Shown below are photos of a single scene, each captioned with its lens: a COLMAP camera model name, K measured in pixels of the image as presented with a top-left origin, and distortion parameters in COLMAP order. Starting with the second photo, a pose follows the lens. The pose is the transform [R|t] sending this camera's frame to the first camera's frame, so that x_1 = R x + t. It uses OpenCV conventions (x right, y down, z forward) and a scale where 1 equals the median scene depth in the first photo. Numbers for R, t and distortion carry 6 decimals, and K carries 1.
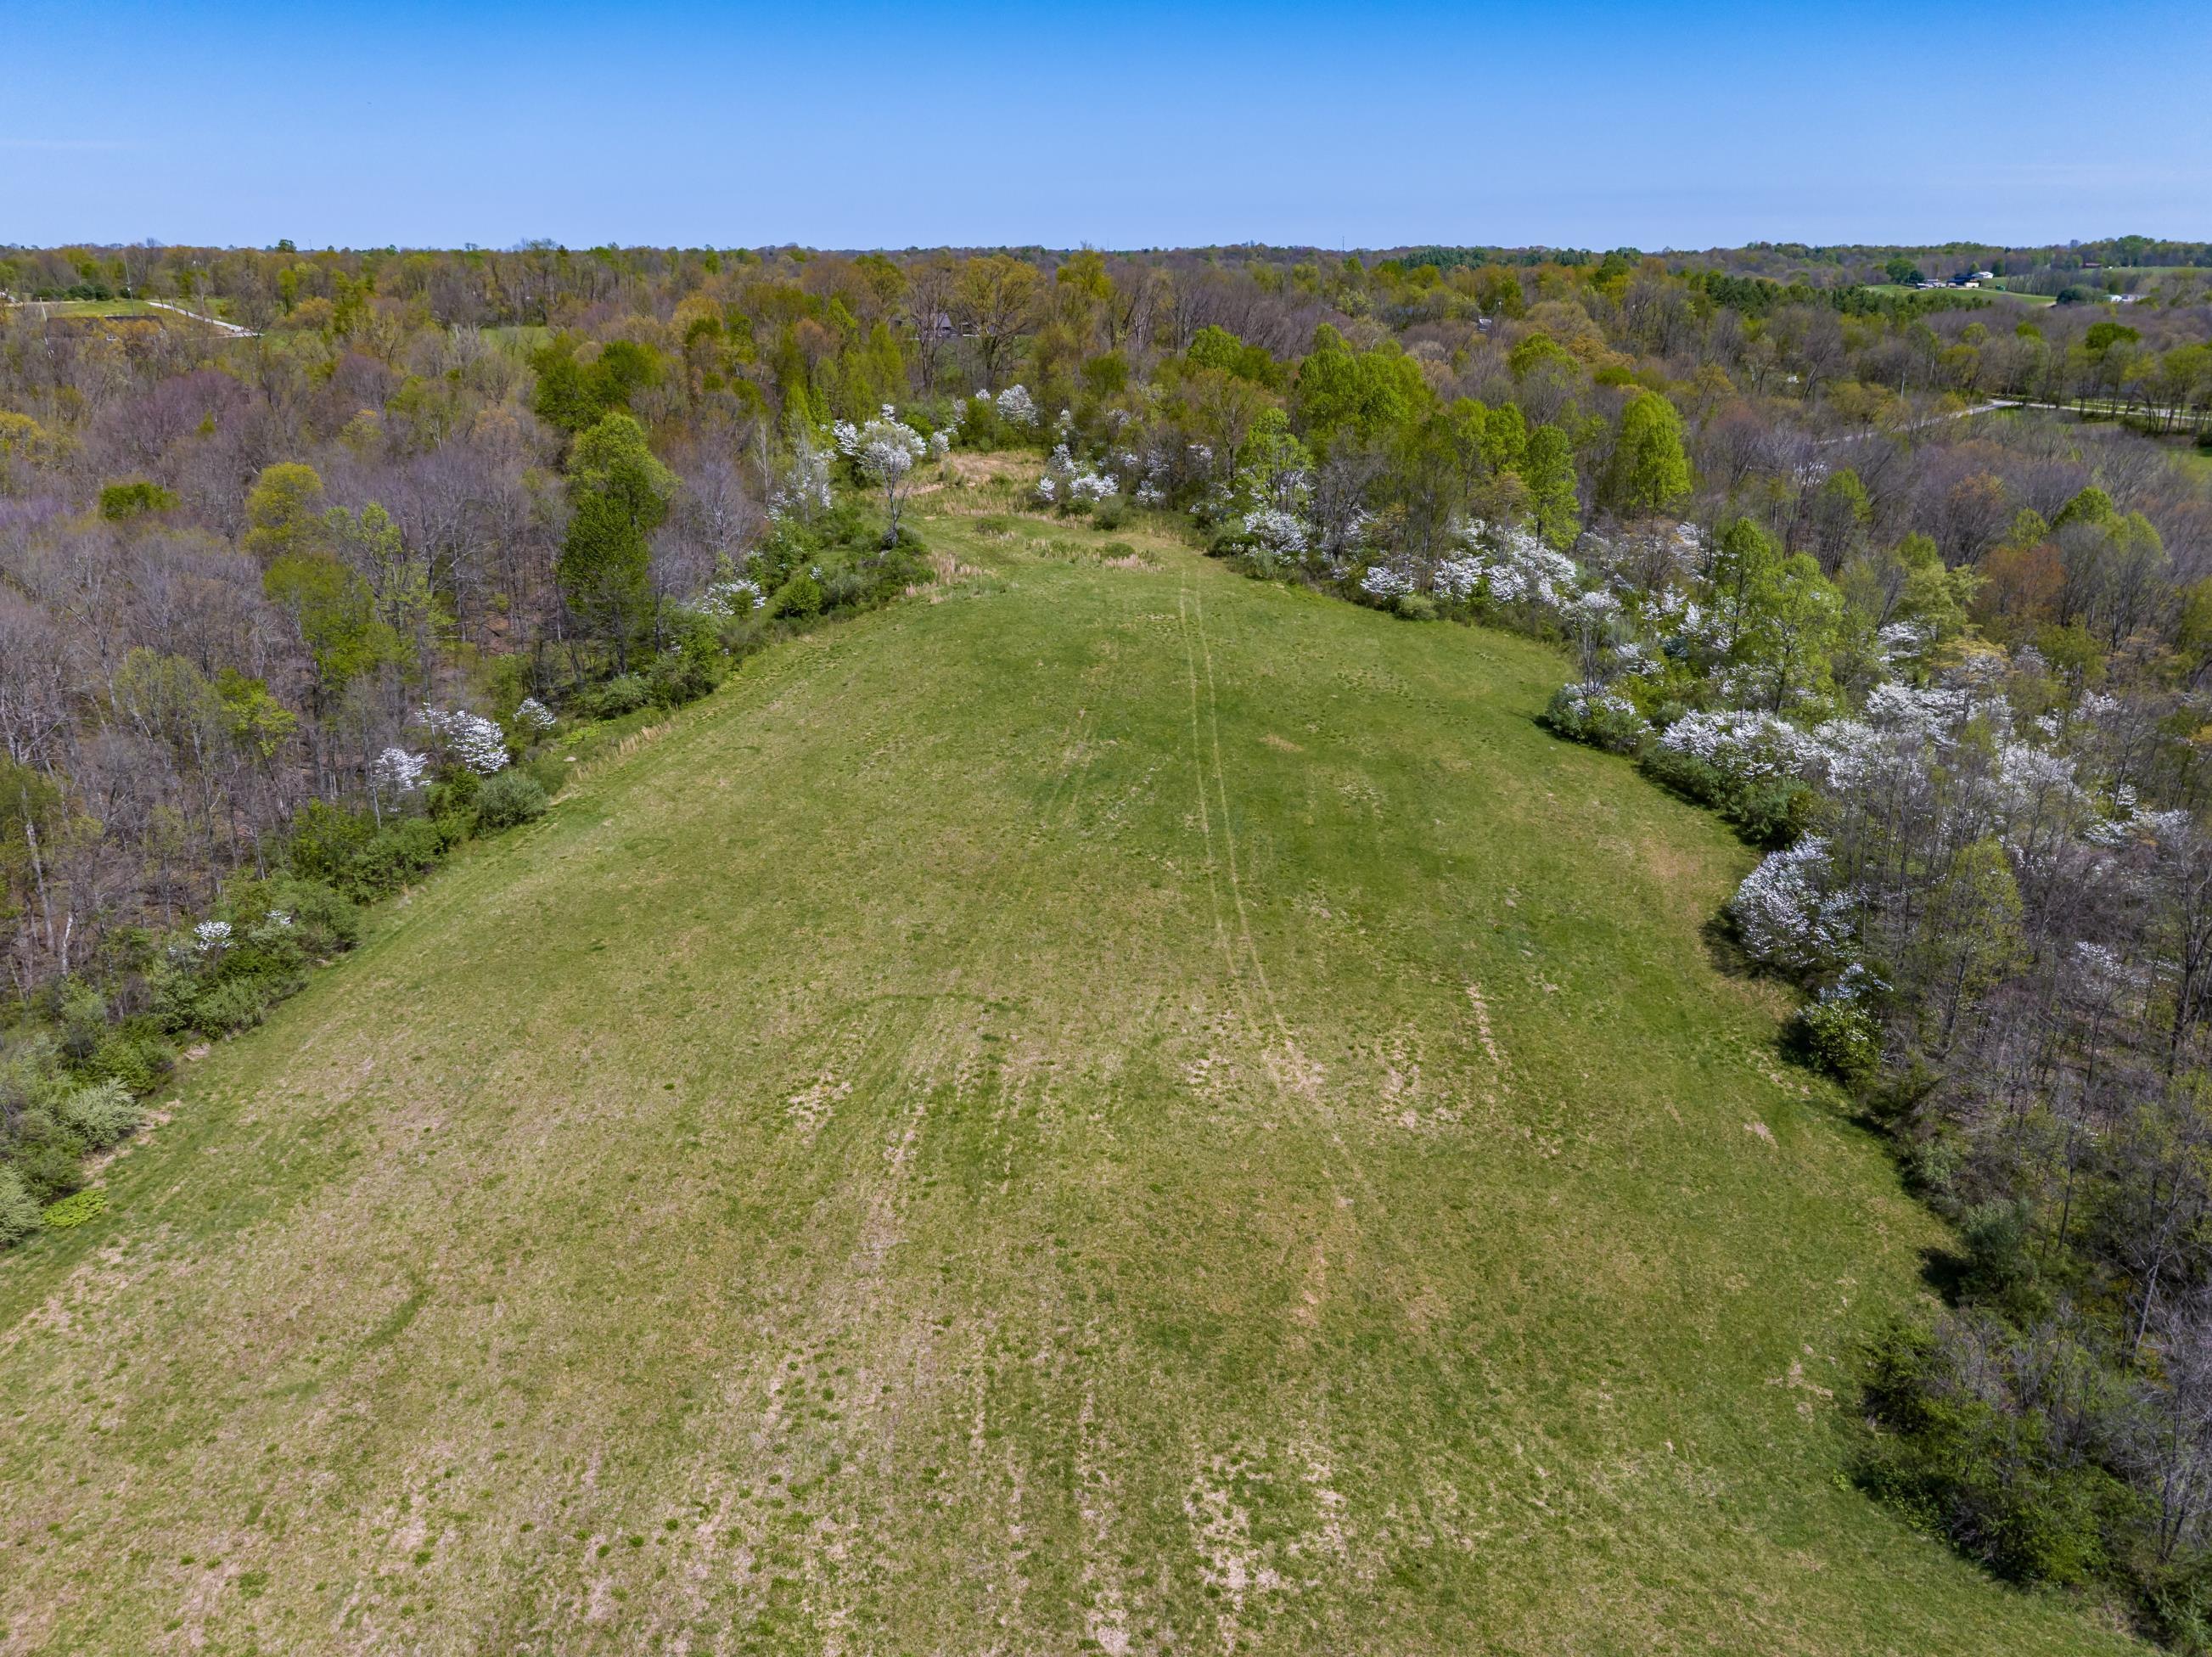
lens RADIAL K [[1570.1, 0, 1112.6], [0, 1570.1, 828.7], [0, 0, 1]] dist [-0.041536, 0.007920]
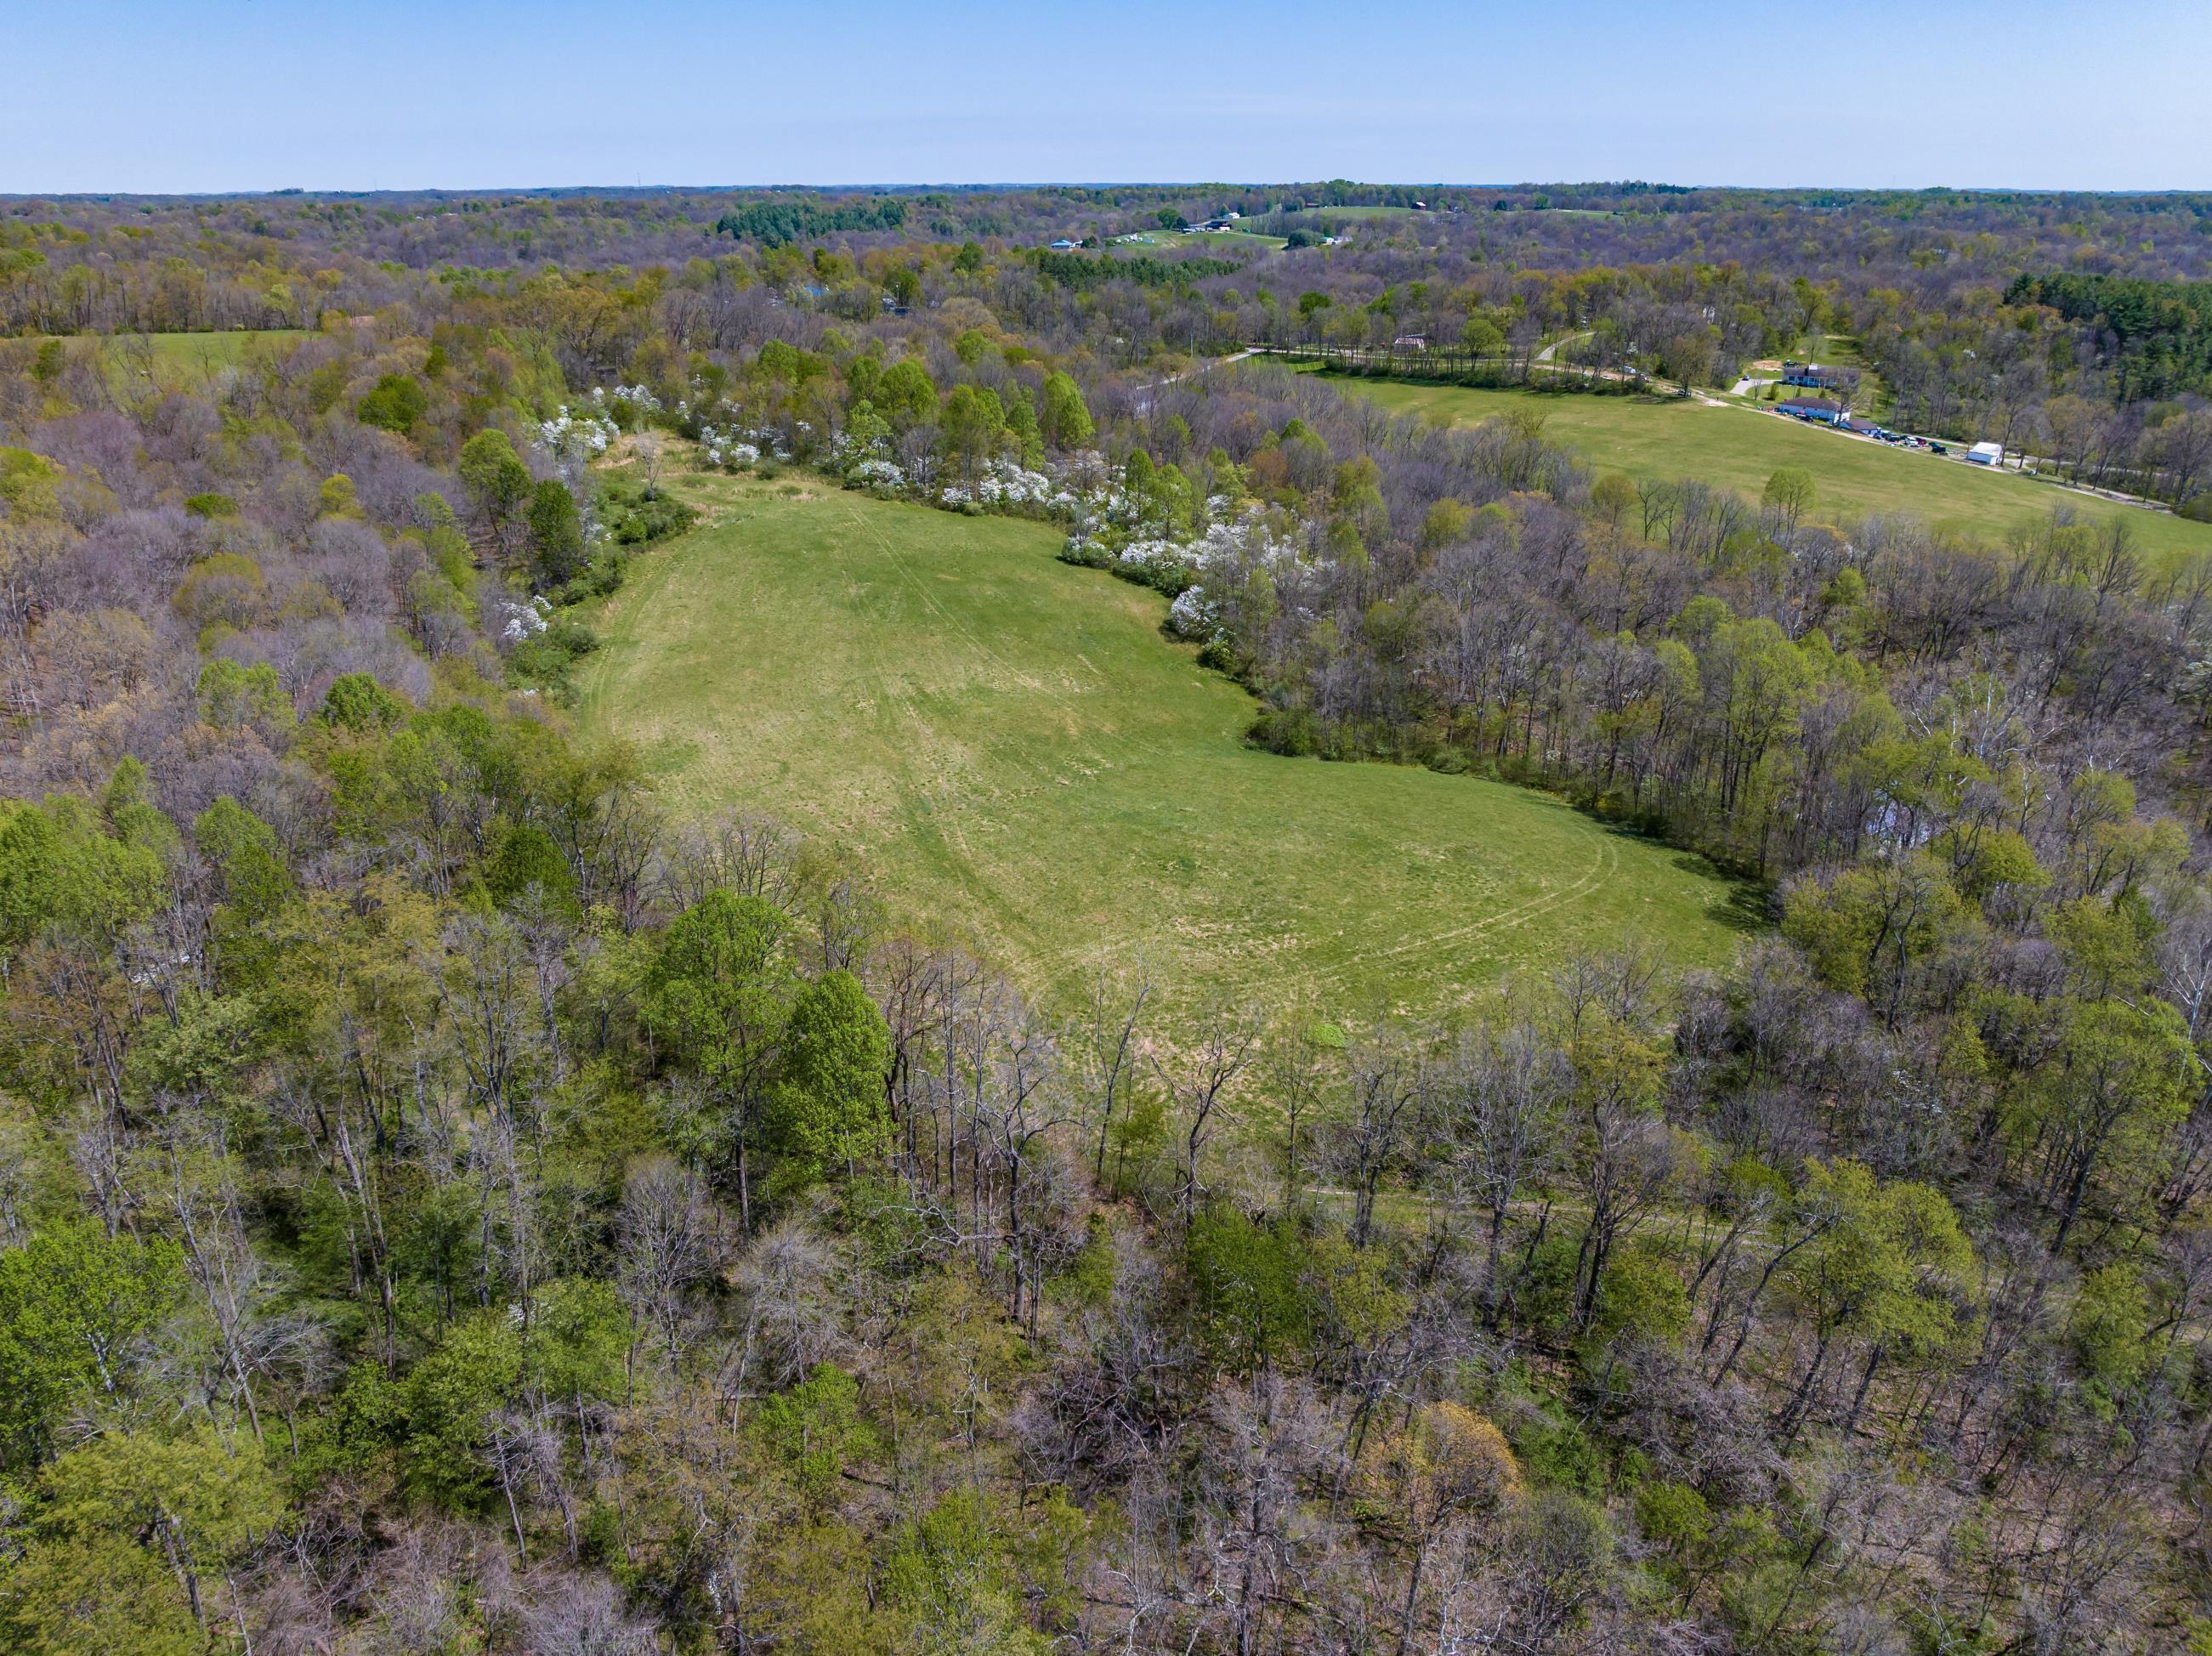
lens RADIAL K [[1570.1, 0, 1110.2], [0, 1570.1, 844.3], [0, 0, 1]] dist [-0.041536, 0.007920]
pose [[0.914666, -0.157462, 0.372280, -0.394165], [0.138996, 0.987363, 0.076117, 0.125134], [-0.379561, -0.017876, 0.924994, -0.738216]]
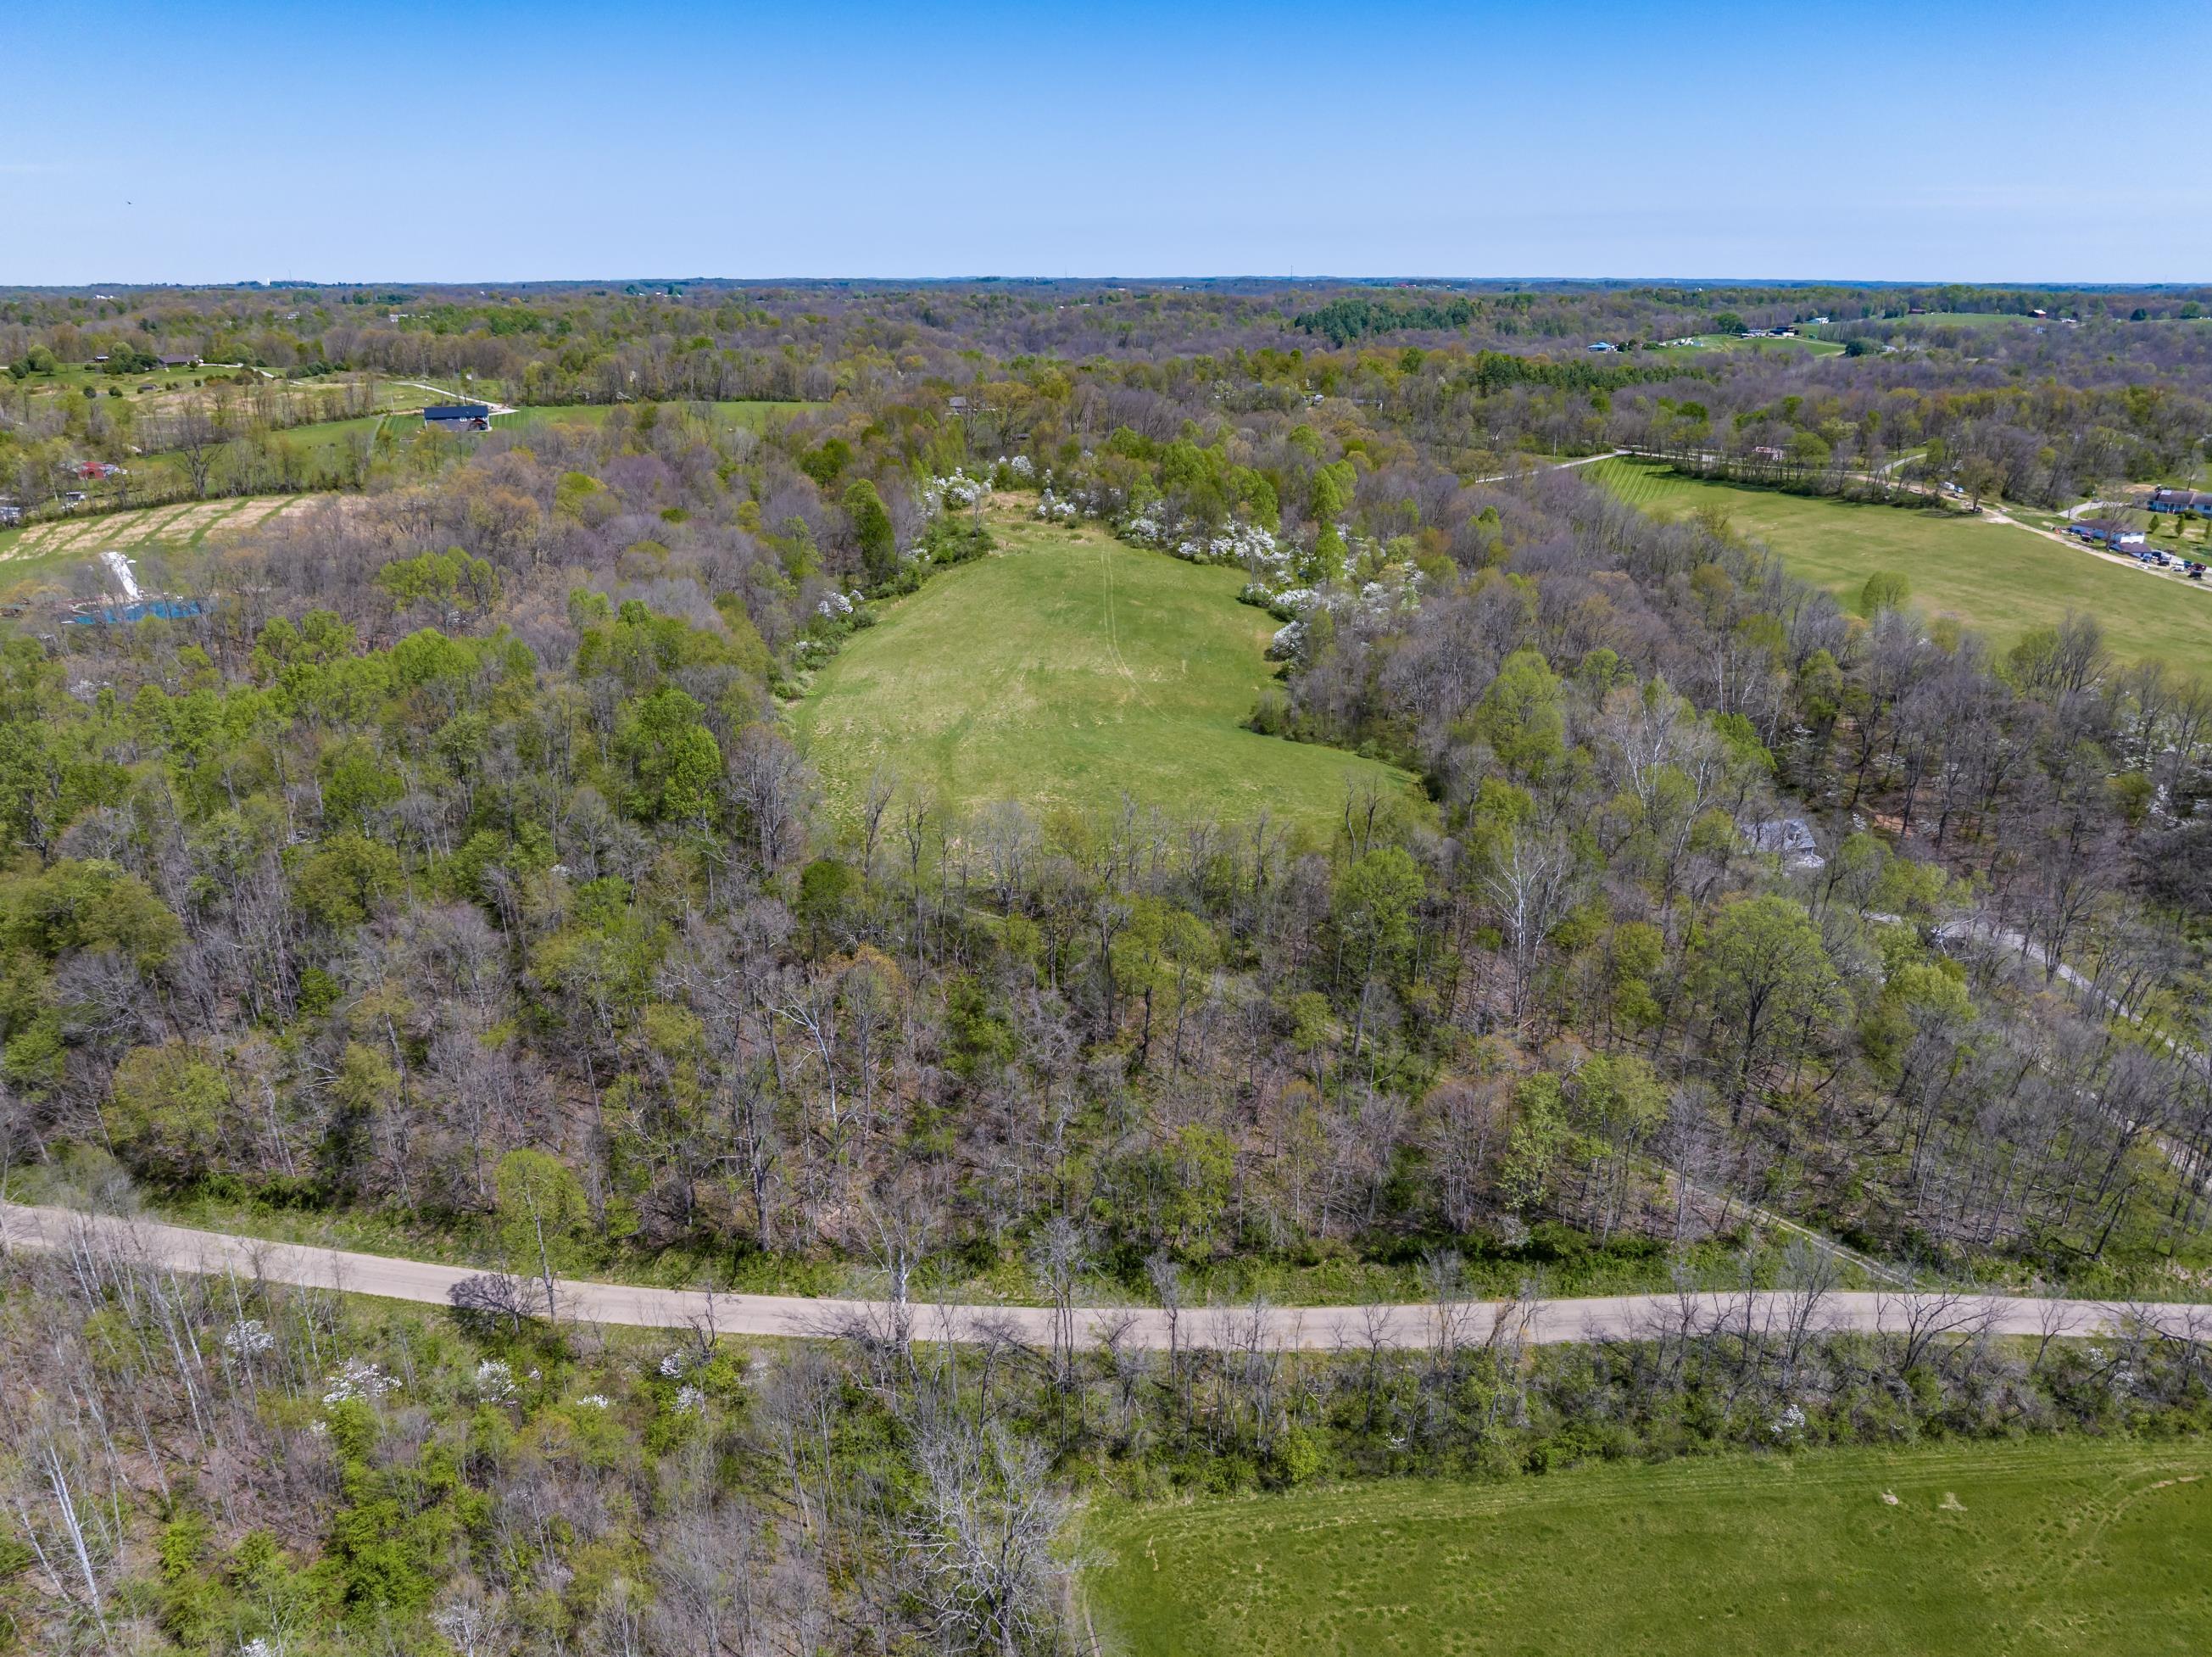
lens RADIAL K [[1570.2, 0, 1111.3], [0, 1570.2, 822.5], [0, 0, 1]] dist [-0.041536, 0.007920]
pose [[0.999692, -0.008522, 0.023319, -0.001955], [0.008870, 0.999851, -0.014841, 0.290190], [-0.023189, 0.015044, 0.999618, -1.359584]]
